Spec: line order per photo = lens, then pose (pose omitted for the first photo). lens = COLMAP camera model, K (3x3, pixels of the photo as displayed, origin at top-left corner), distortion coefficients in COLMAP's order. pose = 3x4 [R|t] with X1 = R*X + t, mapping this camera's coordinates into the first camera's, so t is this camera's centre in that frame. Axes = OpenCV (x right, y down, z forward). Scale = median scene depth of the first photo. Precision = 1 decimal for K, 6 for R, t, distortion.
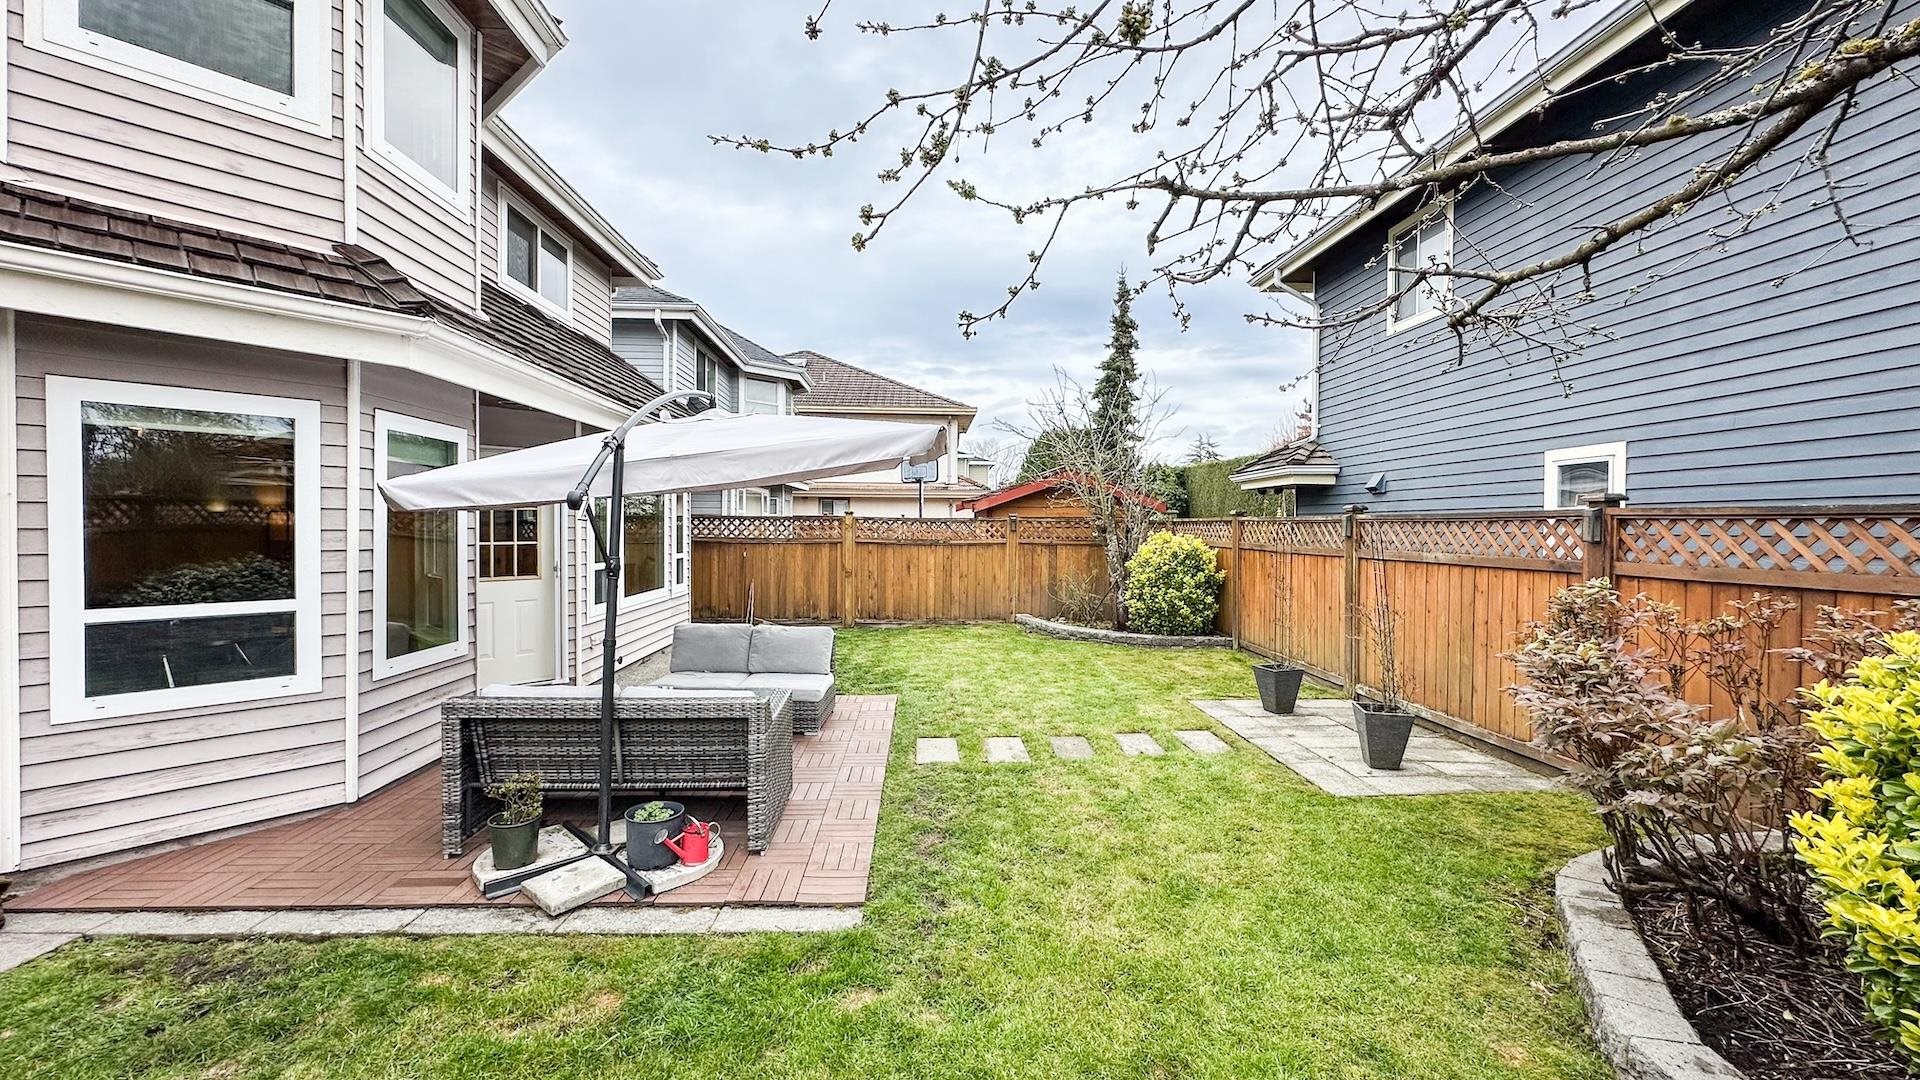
lens RADIAL K [[769.2, 0, 960.0], [0, 769.2, 540.0], [0, 0, 1]] dist [0.000160, -0.000143]
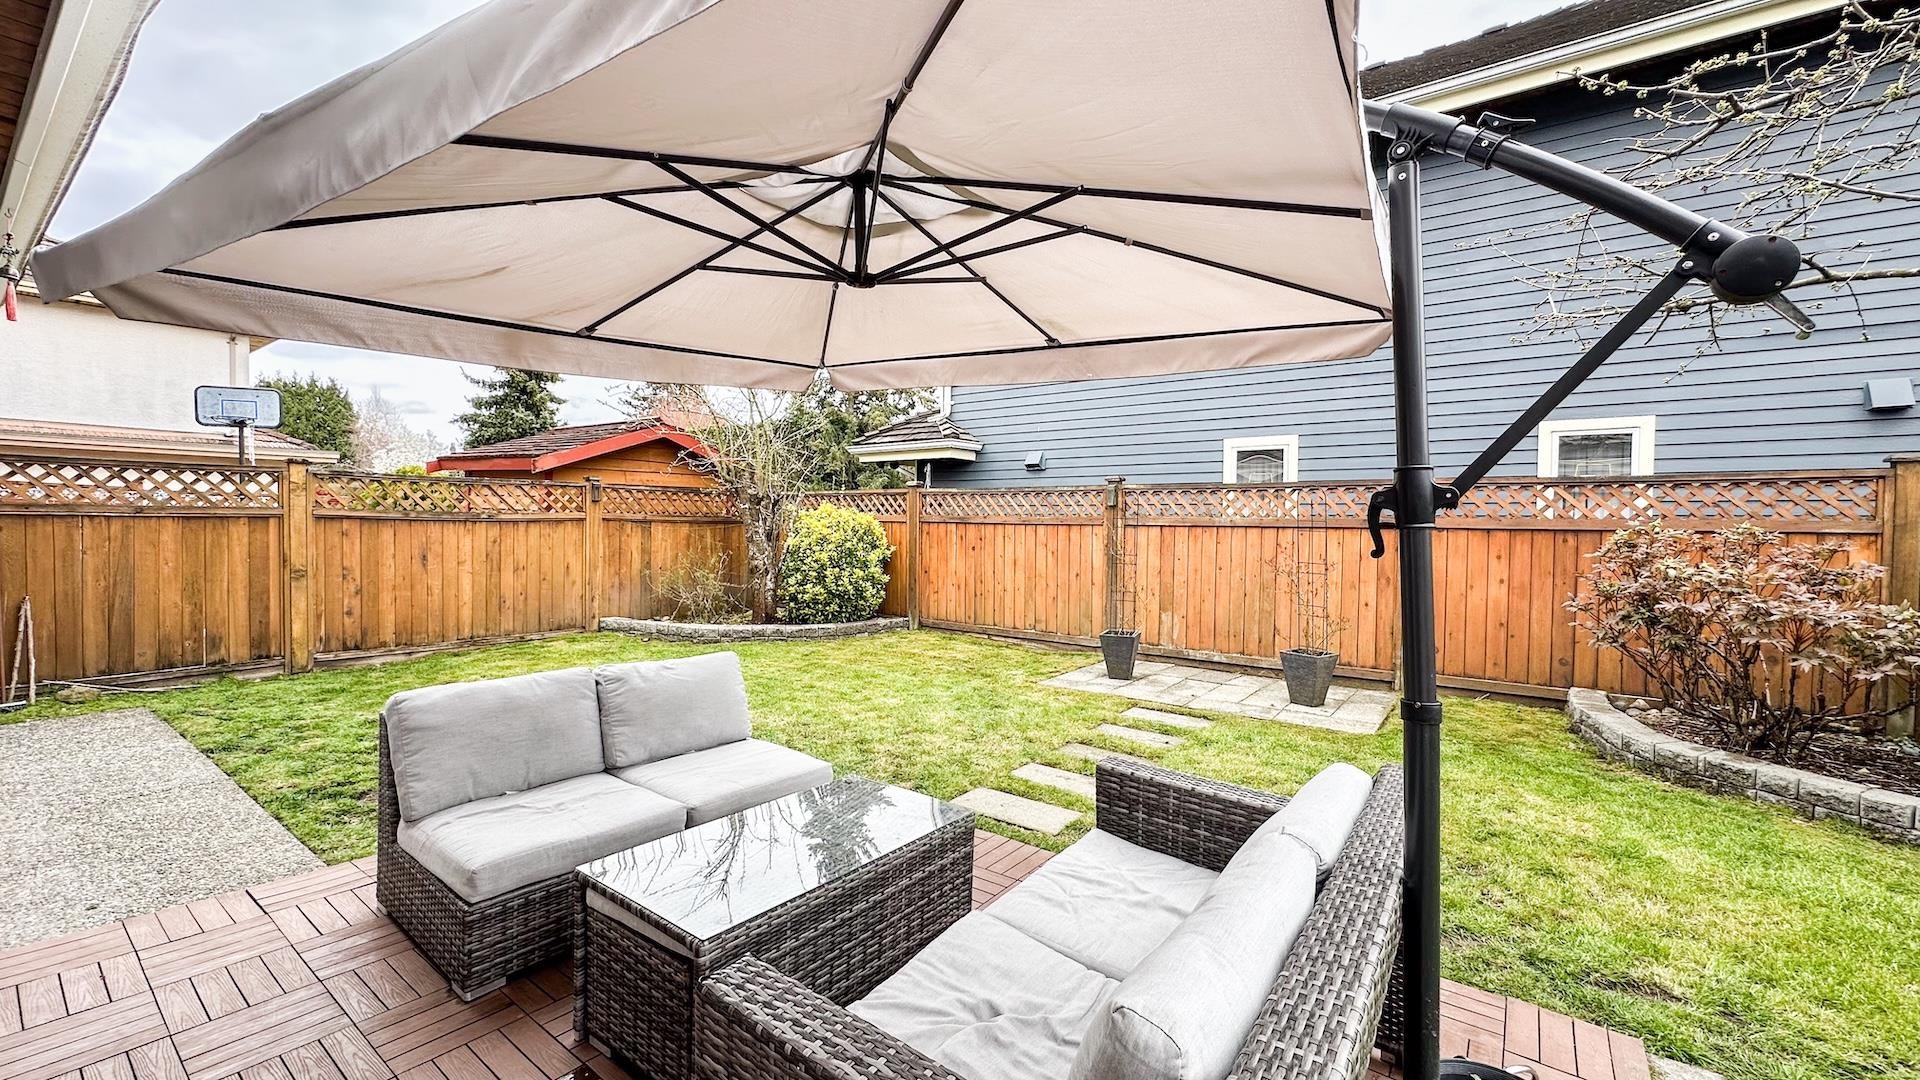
lens RADIAL K [[769.2, 0, 960.0], [0, 769.2, 540.0], [0, 0, 1]] dist [0.000160, -0.000143]
pose [[0.635124, -0.016253, 0.772239, -0.278158], [0.007221, 0.999860, 0.015104, 0.015979], [-0.772376, -0.004016, 0.635152, 0.303098]]
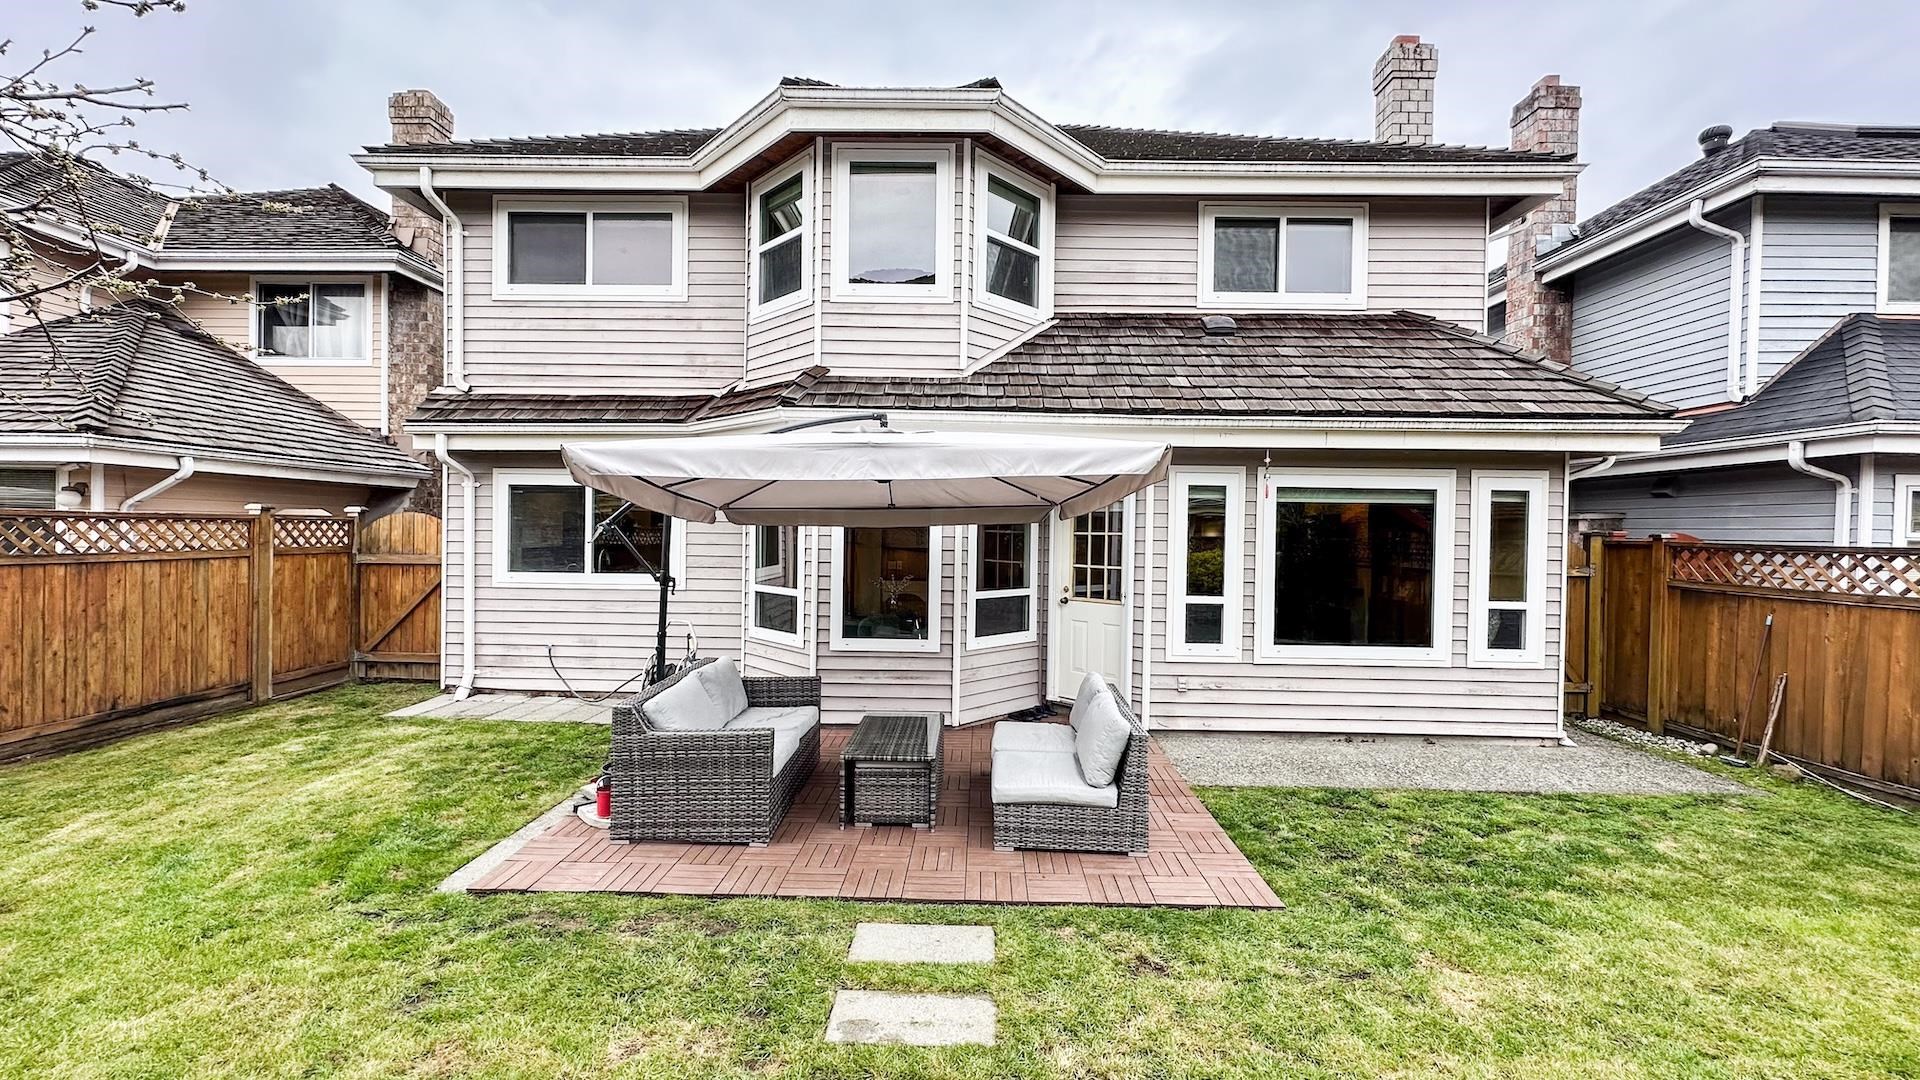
lens RADIAL K [[769.2, 0, 960.0], [0, 769.2, 540.0], [0, 0, 1]] dist [0.000160, -0.000143]
pose [[-0.077692, 0.007306, -0.996951, 0.273461], [-0.036068, 0.999298, 0.010134, -0.021187], [0.996325, 0.036745, -0.077374, 0.521314]]
